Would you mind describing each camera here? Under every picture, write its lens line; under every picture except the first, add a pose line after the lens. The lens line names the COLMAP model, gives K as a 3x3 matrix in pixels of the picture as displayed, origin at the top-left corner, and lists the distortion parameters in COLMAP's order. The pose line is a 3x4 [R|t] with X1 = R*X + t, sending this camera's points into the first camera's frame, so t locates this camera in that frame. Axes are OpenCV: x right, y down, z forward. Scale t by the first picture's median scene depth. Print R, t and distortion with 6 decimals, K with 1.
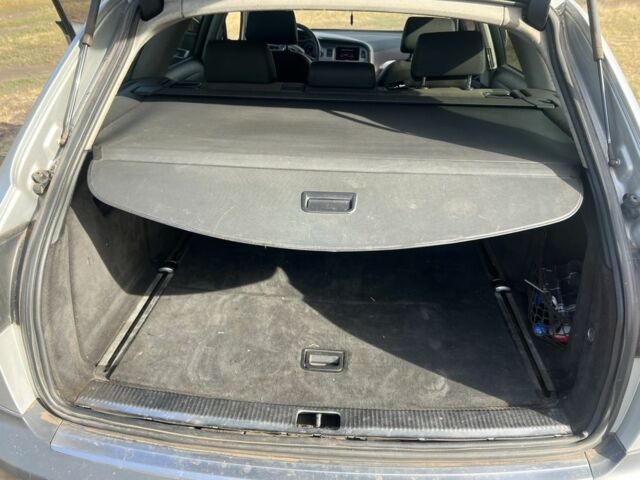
lens RADIAL K [[481.9, 0, 320.0], [0, 481.9, 240.0], [0, 0, 1]] dist [0.006401, 0.001415]
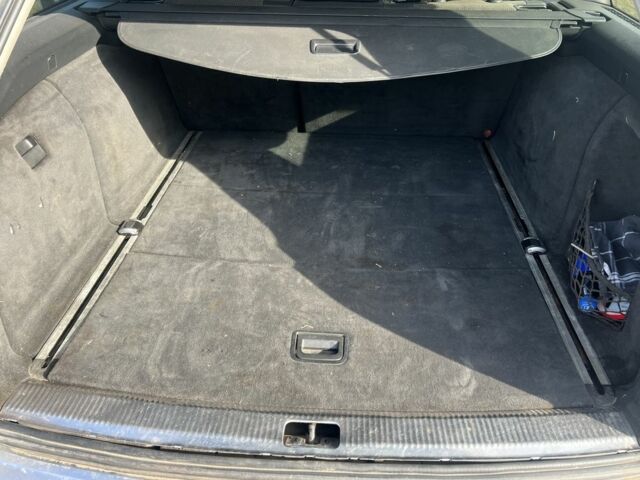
lens RADIAL K [[481.9, 0, 320.0], [0, 481.9, 240.0], [0, 0, 1]] dist [0.006401, 0.001415]
pose [[0.999926, -0.012190, -0.000118, 0.012031], [0.012114, 0.992531, 0.121394, -0.026421], [-0.001363, -0.121386, 0.992604, 0.232139]]
